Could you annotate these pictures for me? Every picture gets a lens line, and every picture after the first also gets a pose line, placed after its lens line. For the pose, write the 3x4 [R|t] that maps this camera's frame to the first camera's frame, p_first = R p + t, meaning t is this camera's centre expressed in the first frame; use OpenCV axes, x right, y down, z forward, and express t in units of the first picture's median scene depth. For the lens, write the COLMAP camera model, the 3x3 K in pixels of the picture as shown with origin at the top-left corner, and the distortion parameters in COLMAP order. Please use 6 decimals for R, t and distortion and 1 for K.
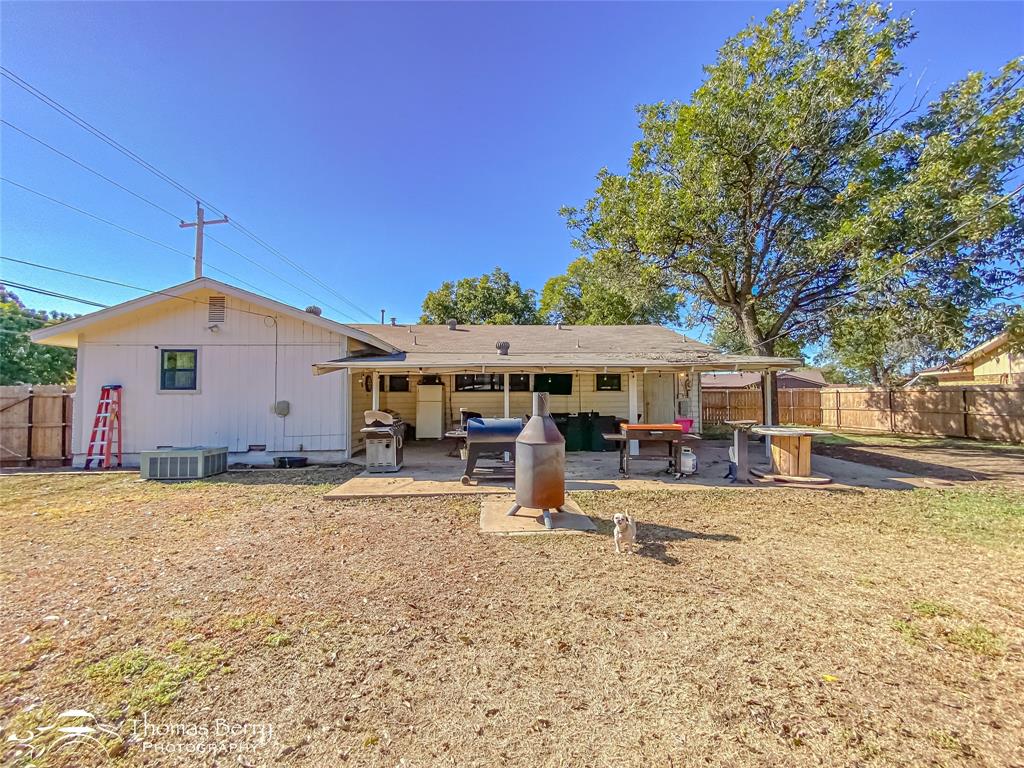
lens RADIAL K [[433.0, 0, 512.0], [0, 433.0, 389.2], [0, 0, 1]] dist [-0.002003, -0.001046]
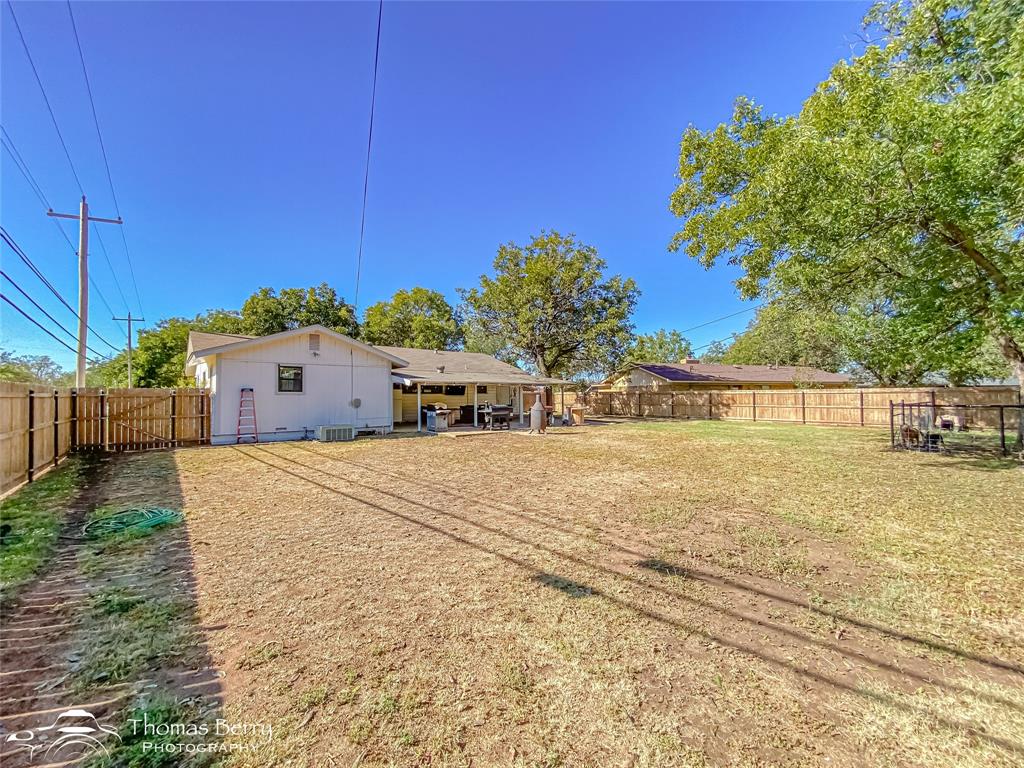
lens RADIAL K [[433.0, 0, 512.0], [0, 433.0, 389.2], [0, 0, 1]] dist [-0.002003, -0.001046]
pose [[0.794584, 0.013695, 0.607000, -0.840738], [-0.013923, 0.999894, -0.004334, -0.009287], [-0.606995, -0.005008, 0.794690, -0.573649]]
